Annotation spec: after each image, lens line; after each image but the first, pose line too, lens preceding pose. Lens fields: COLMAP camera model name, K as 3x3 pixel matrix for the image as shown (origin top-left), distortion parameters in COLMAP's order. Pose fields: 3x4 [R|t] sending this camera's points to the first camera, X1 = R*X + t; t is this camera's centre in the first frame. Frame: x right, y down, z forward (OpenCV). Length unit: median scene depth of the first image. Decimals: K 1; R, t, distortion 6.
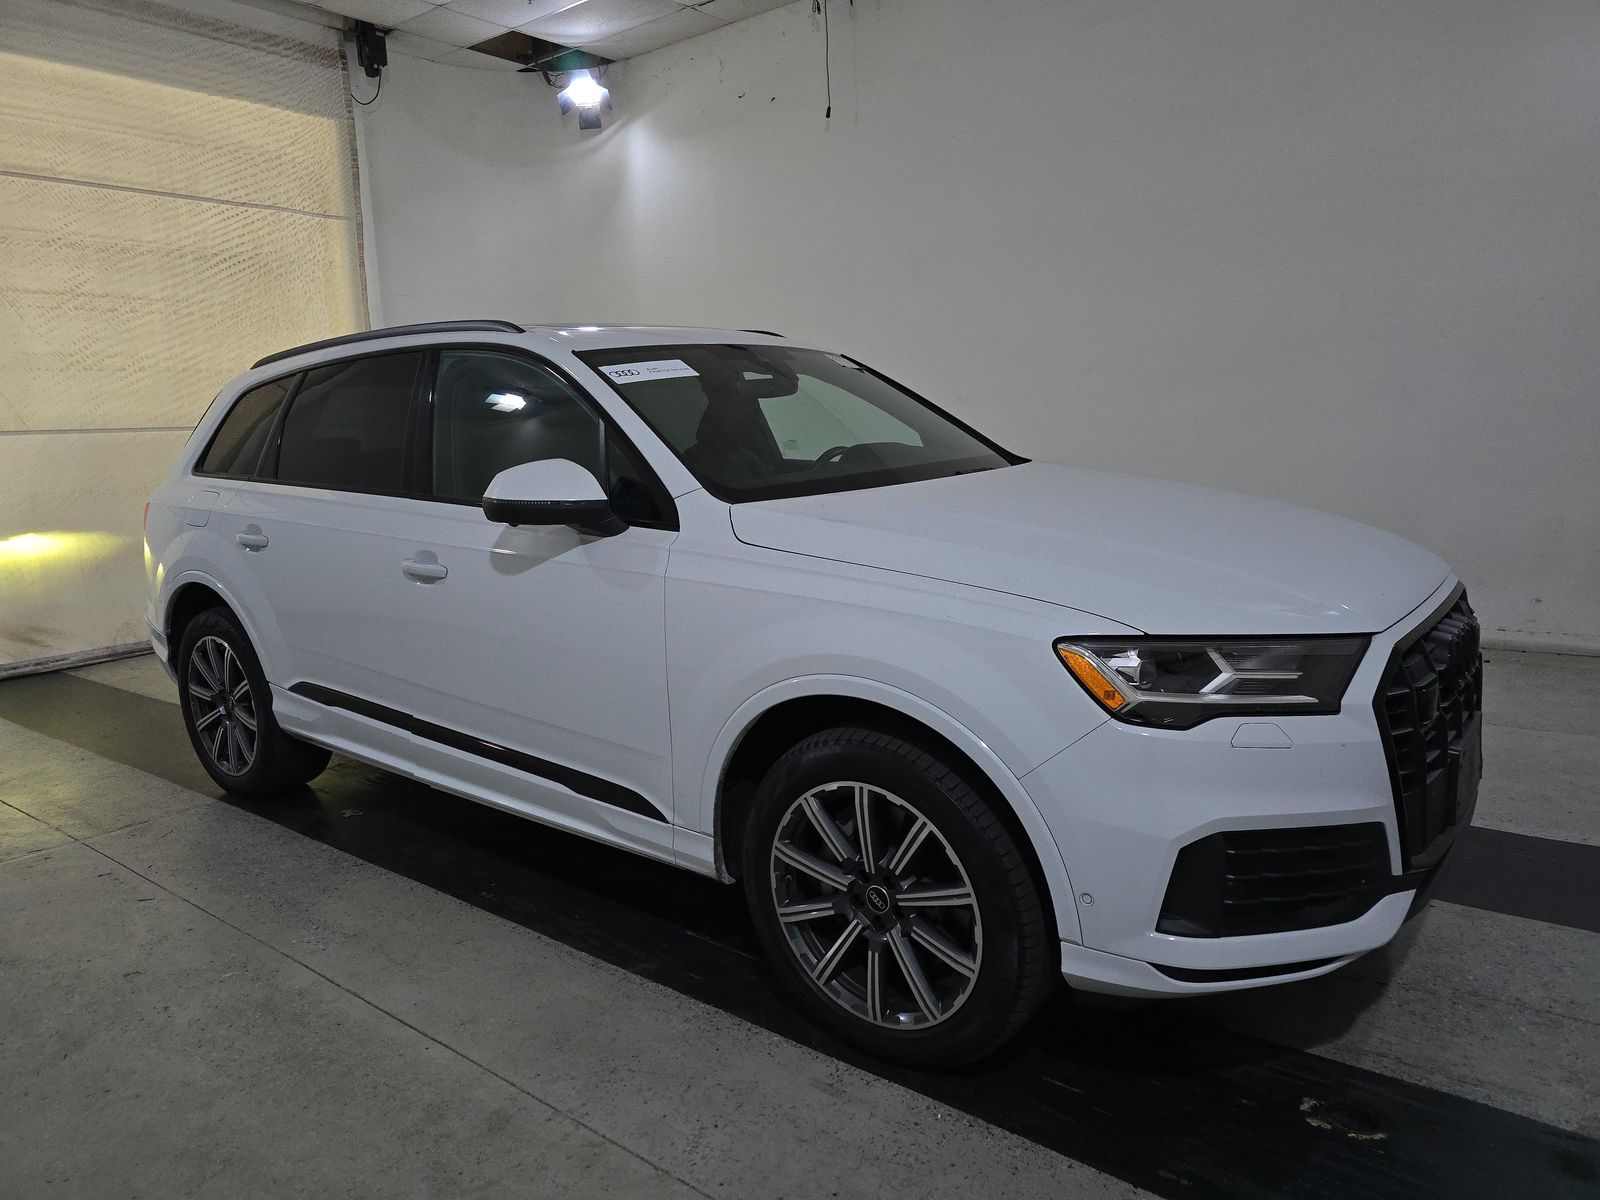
lens RADIAL K [[1049.1, 0, 800.0], [0, 1049.1, 600.0], [0, 0, 1]] dist [0.040893, -0.037653]
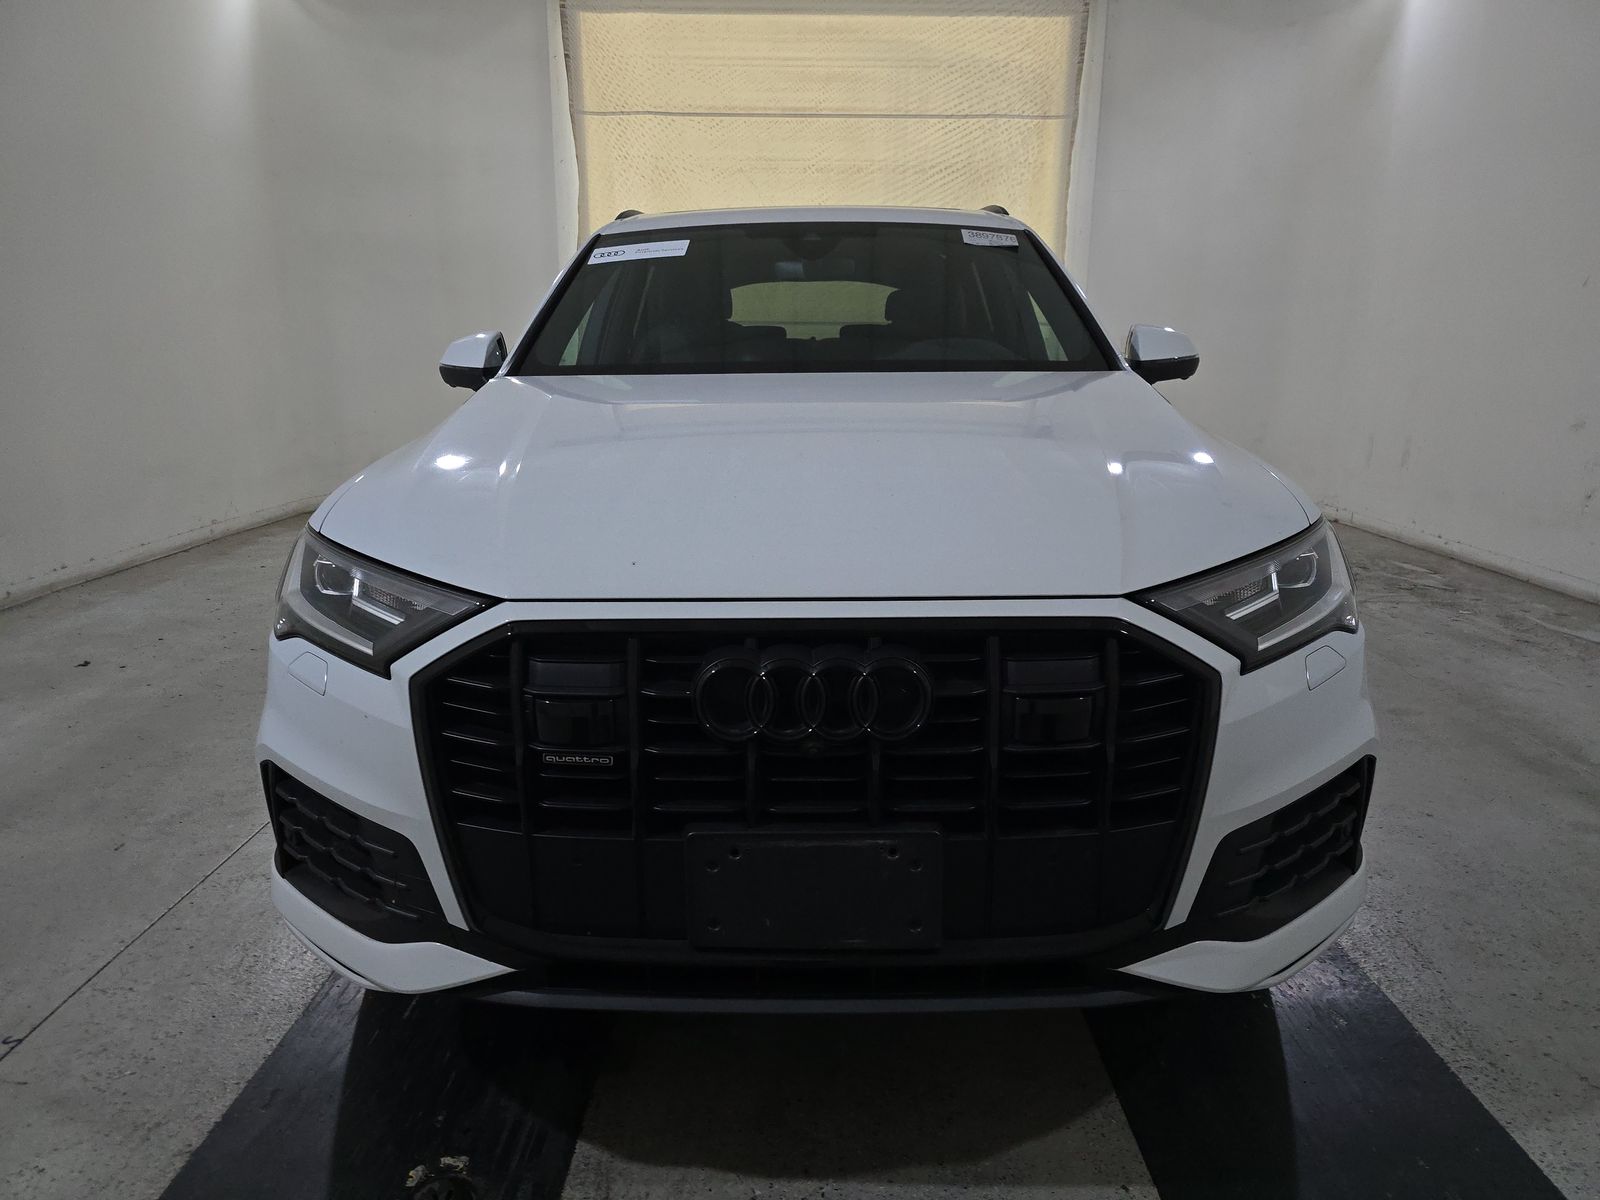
lens RADIAL K [[1049.1, 0, 800.0], [0, 1049.1, 600.0], [0, 0, 1]] dist [0.040893, -0.037653]
pose [[0.619712, 0.221224, -0.753006, 0.307521], [-0.159767, 0.974921, 0.154933, -0.027379], [0.768396, 0.024292, 0.639514, 0.182142]]
